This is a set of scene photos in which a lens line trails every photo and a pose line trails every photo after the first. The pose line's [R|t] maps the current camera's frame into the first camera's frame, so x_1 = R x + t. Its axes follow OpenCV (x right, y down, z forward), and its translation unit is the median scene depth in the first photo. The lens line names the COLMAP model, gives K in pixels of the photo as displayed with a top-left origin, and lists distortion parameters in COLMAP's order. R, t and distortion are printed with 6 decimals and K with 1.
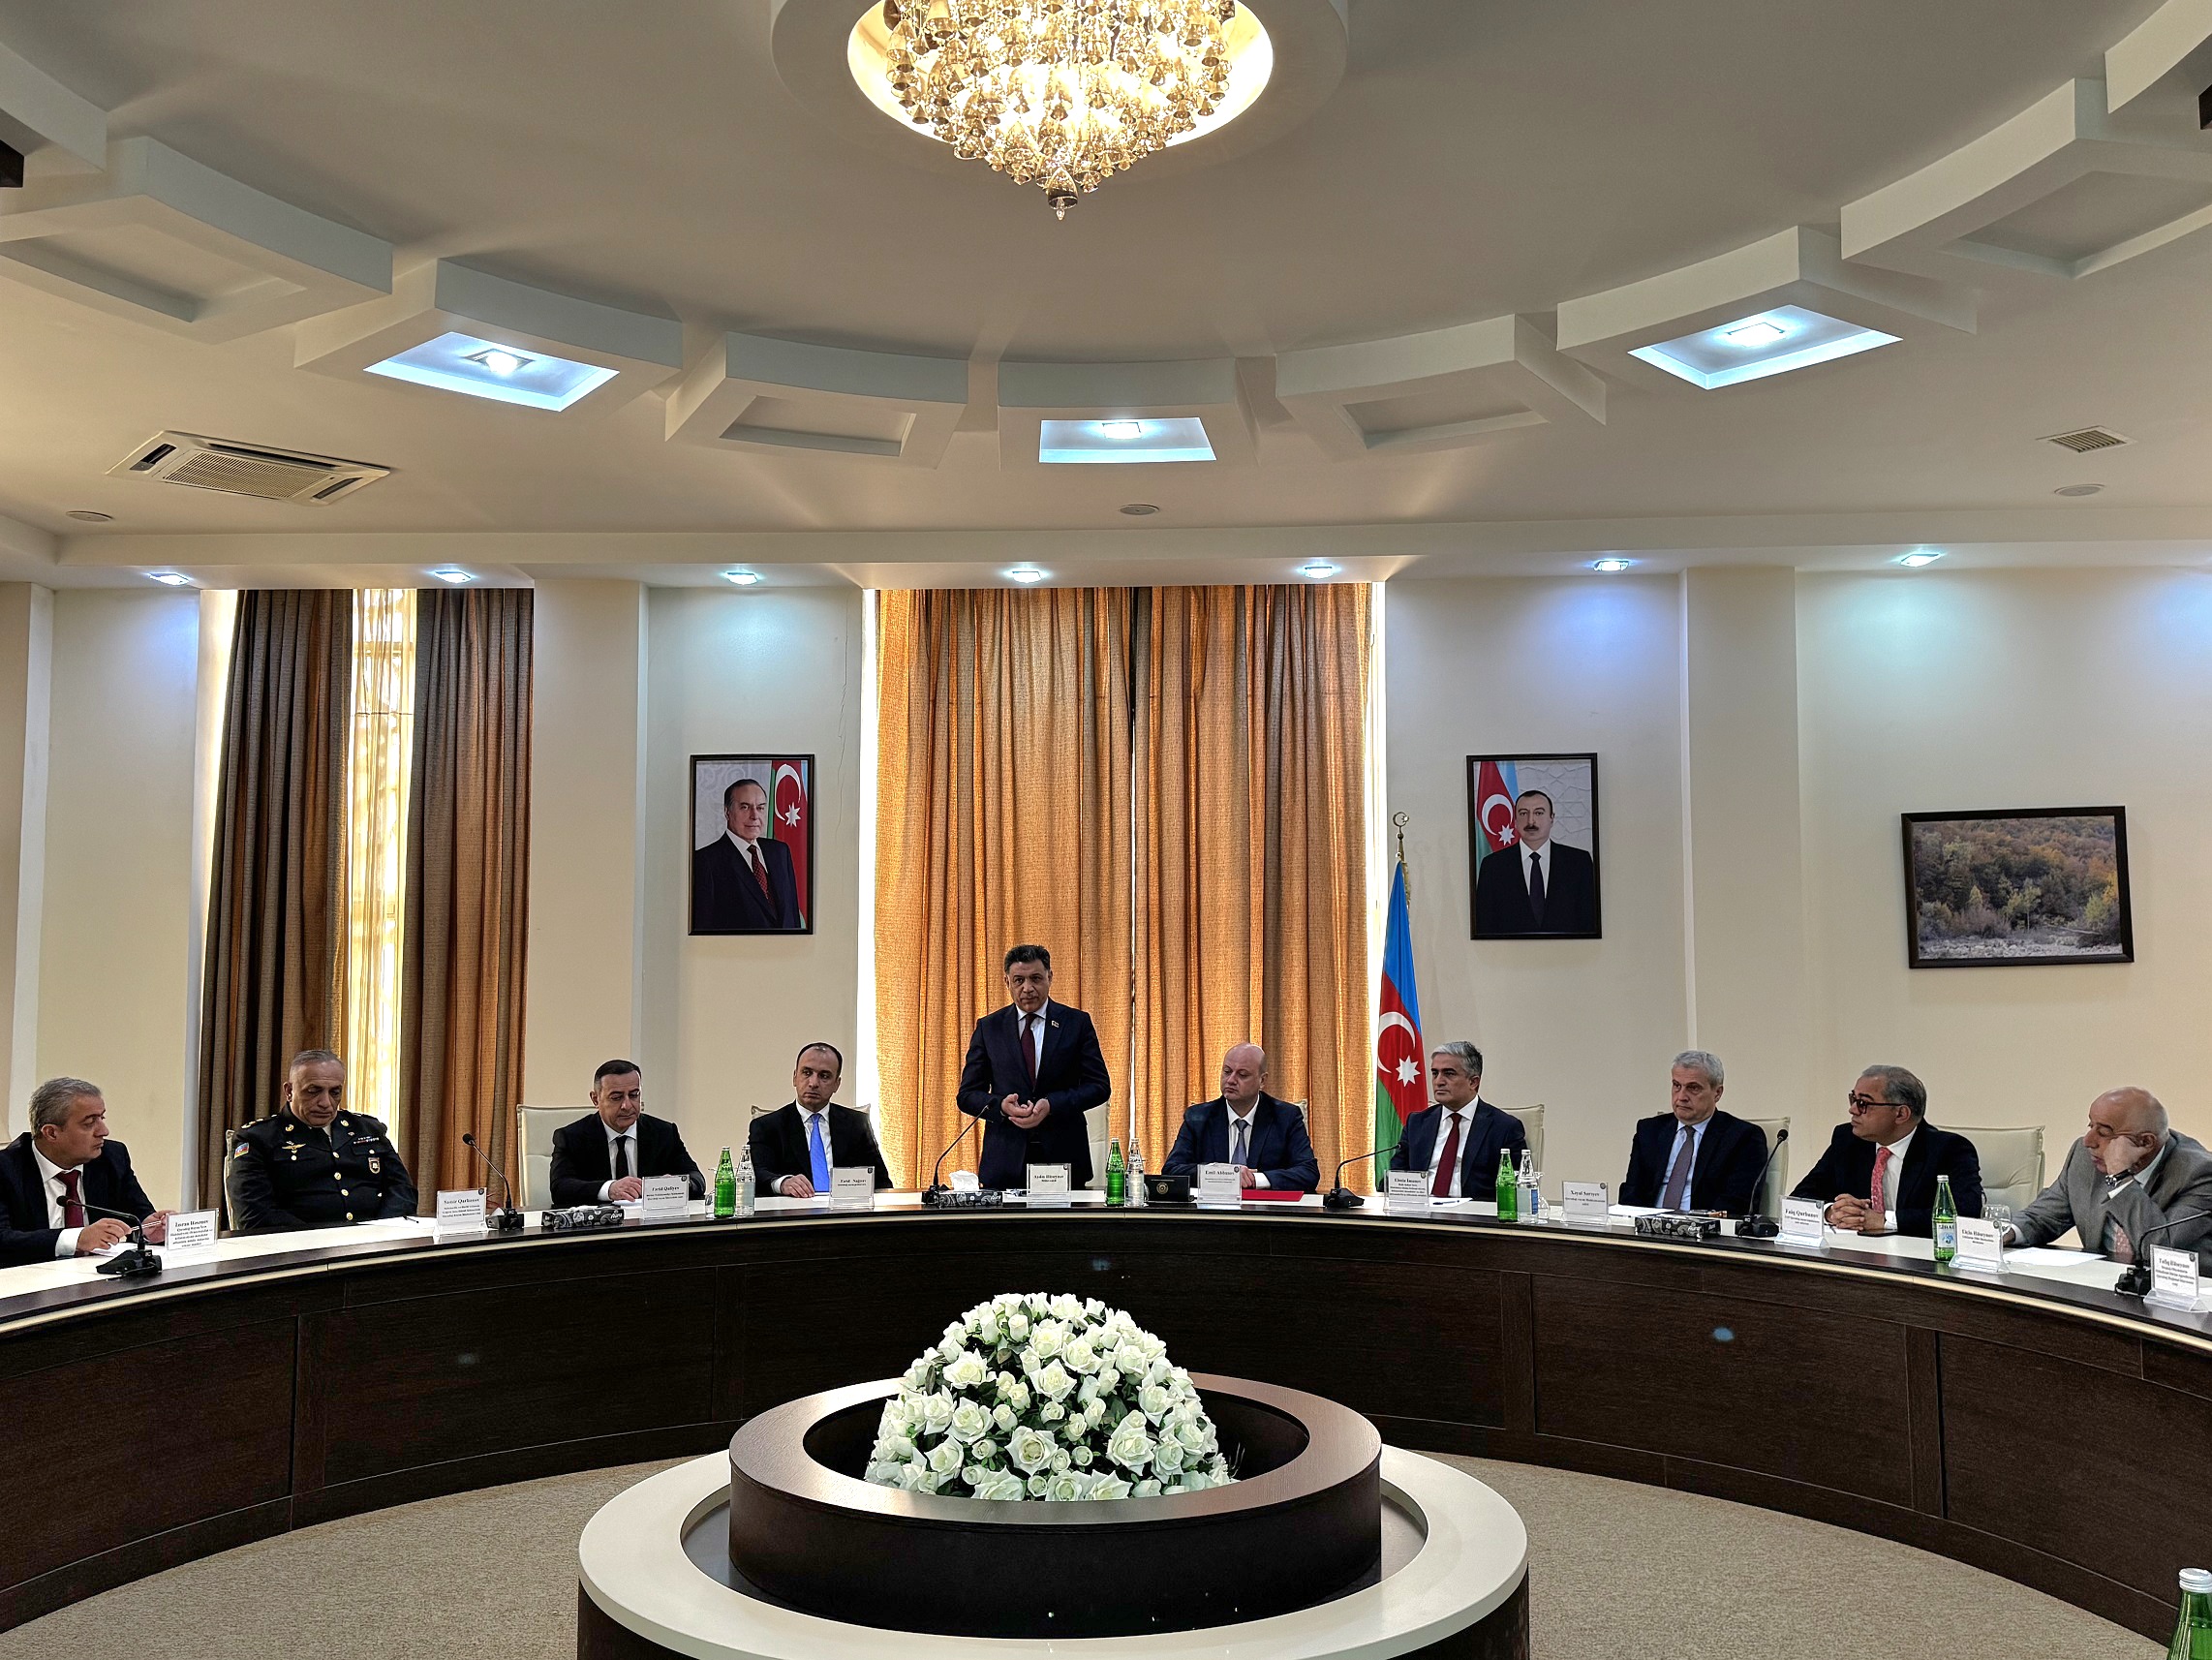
lens RADIAL K [[1919.5, 0, 1097.3], [0, 1919.5, 839.5], [0, 0, 1]] dist [0.102380, -0.107890]
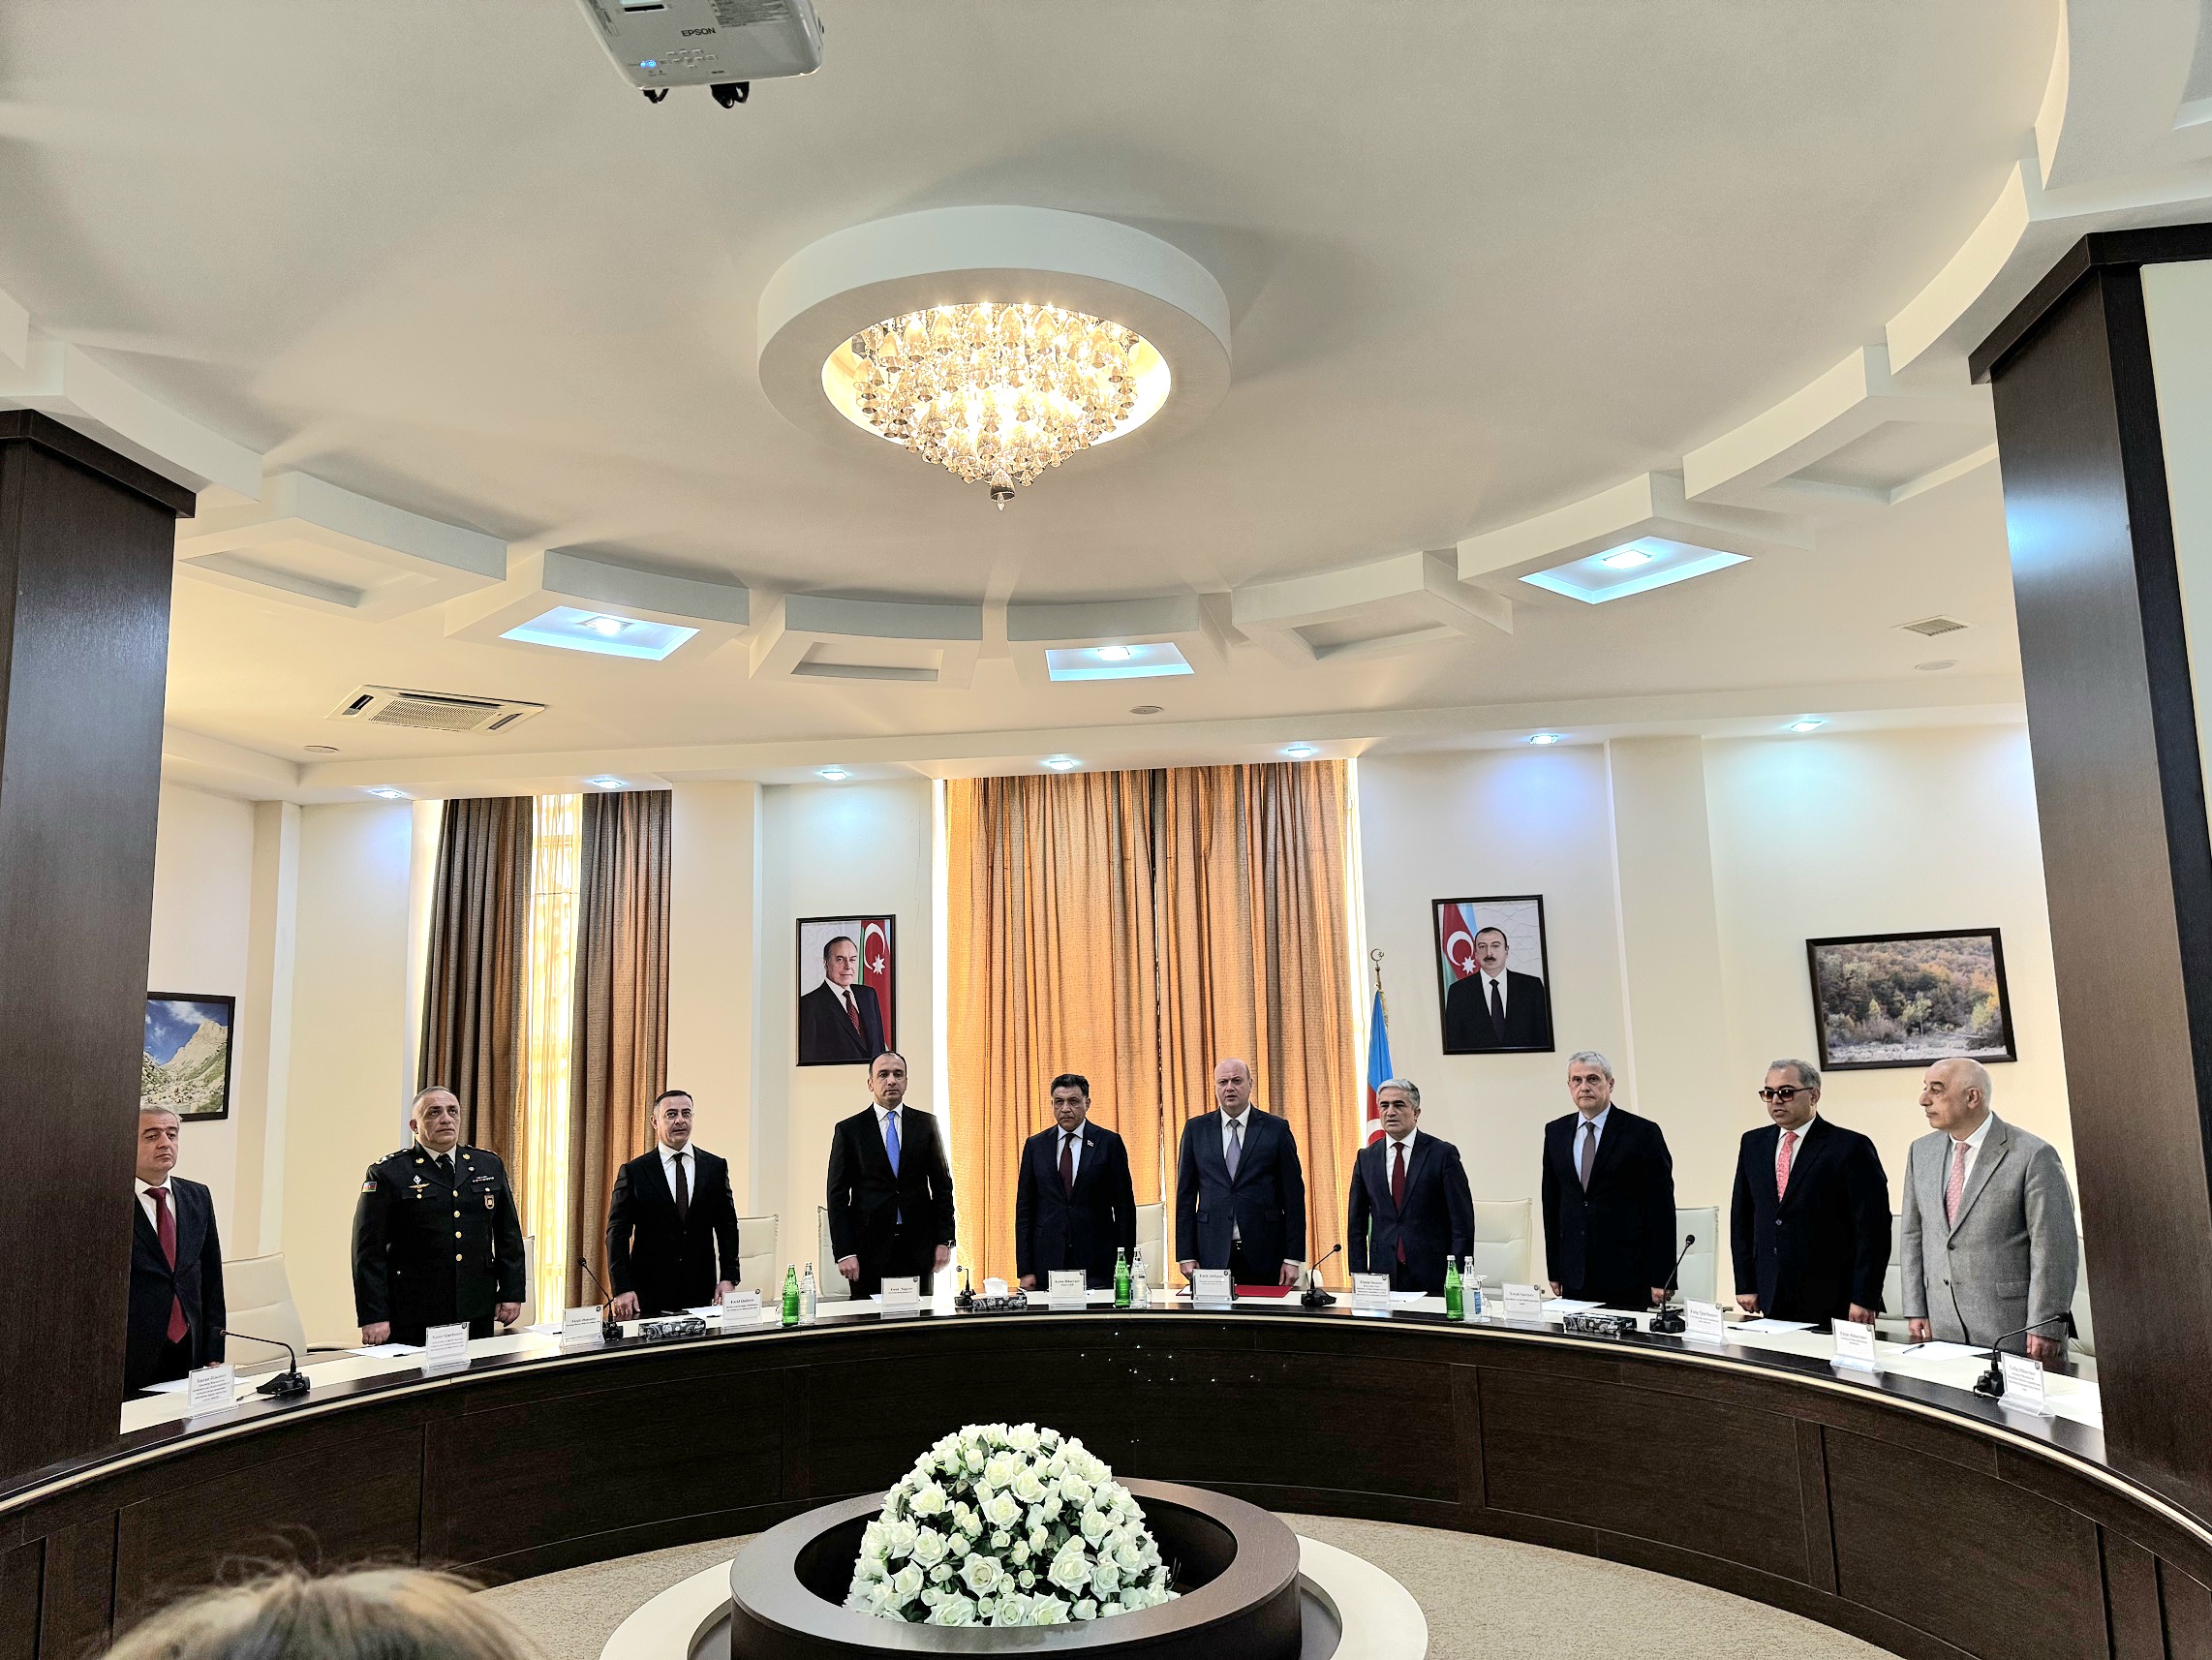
lens RADIAL K [[1545.6, 0, 1087.7], [0, 1545.6, 840.8], [0, 0, 1]] dist [0.067370, -0.054681]
pose [[0.997362, -0.034346, -0.063950, 0.041869], [0.029974, 0.997227, -0.068123, -0.021134], [0.066113, 0.066027, 0.995625, 0.023448]]
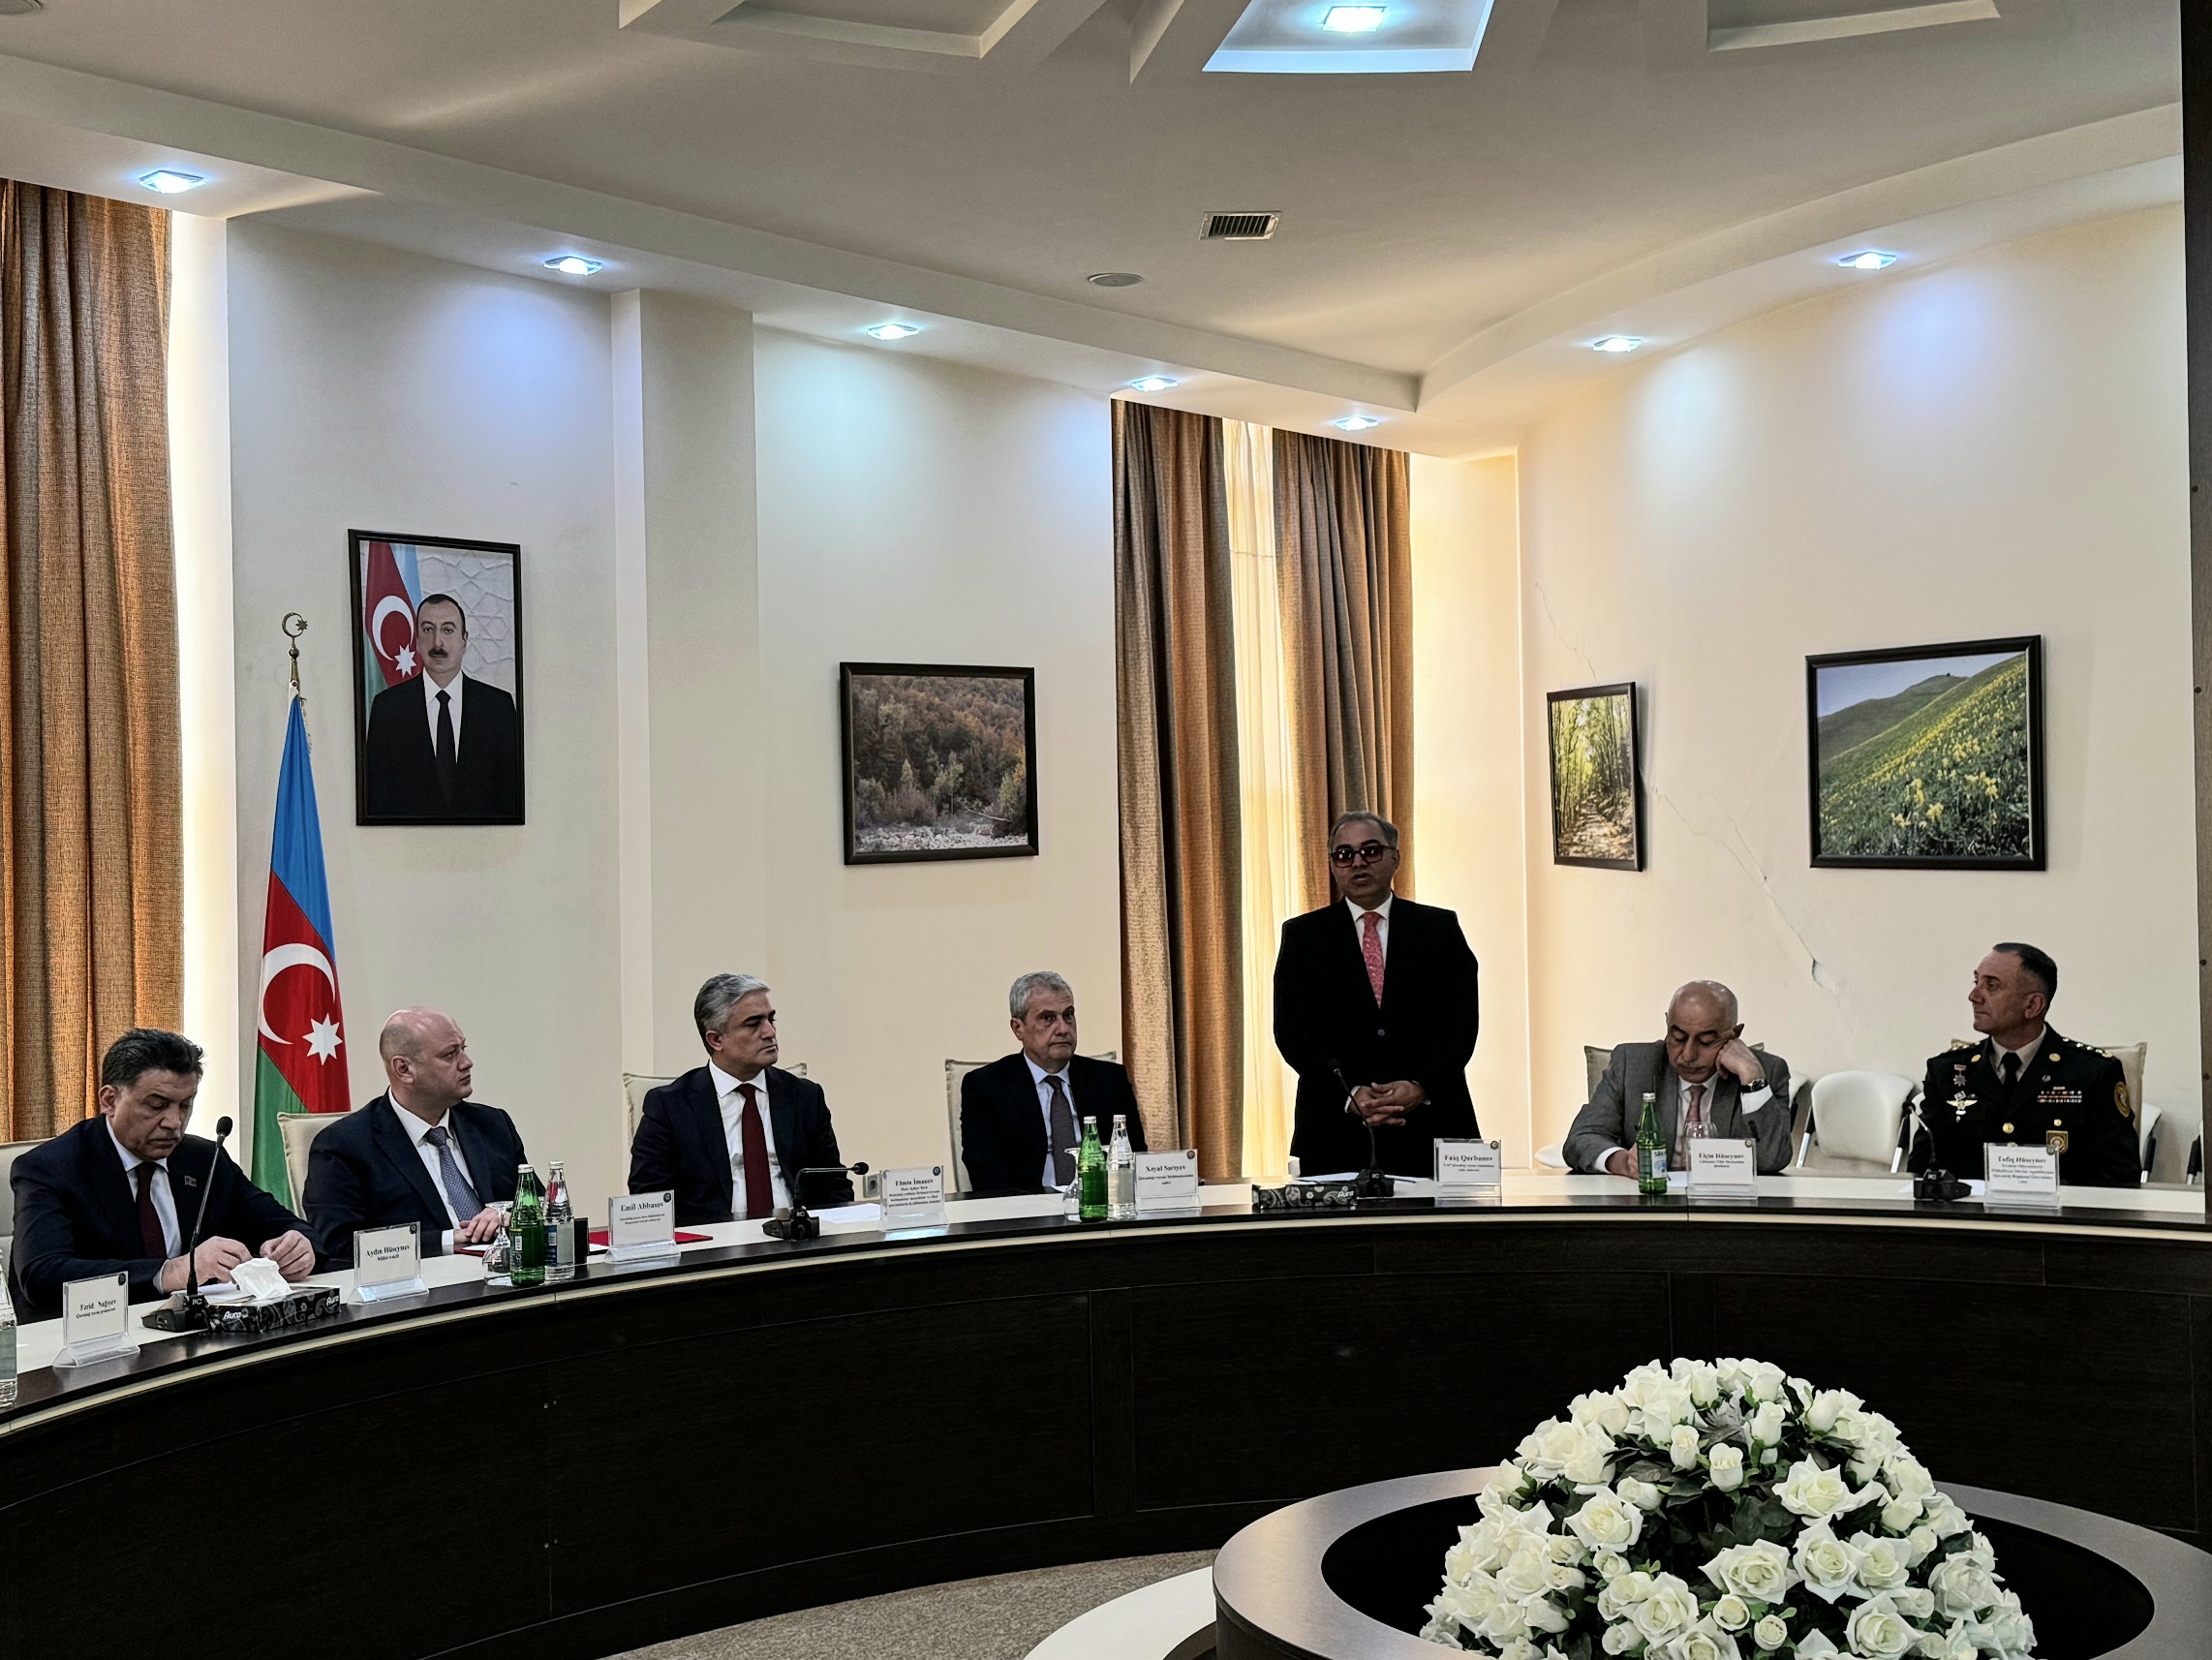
lens RADIAL K [[2699.7, 0, 1129.7], [0, 2699.7, 825.9], [0, 0, 1]] dist [0.095180, 0.000000]
pose [[0.595160, 0.006176, 0.803584, -0.370737], [-0.039372, 0.998994, 0.021483, 0.023575], [-0.802642, -0.044424, 0.594804, 0.278604]]
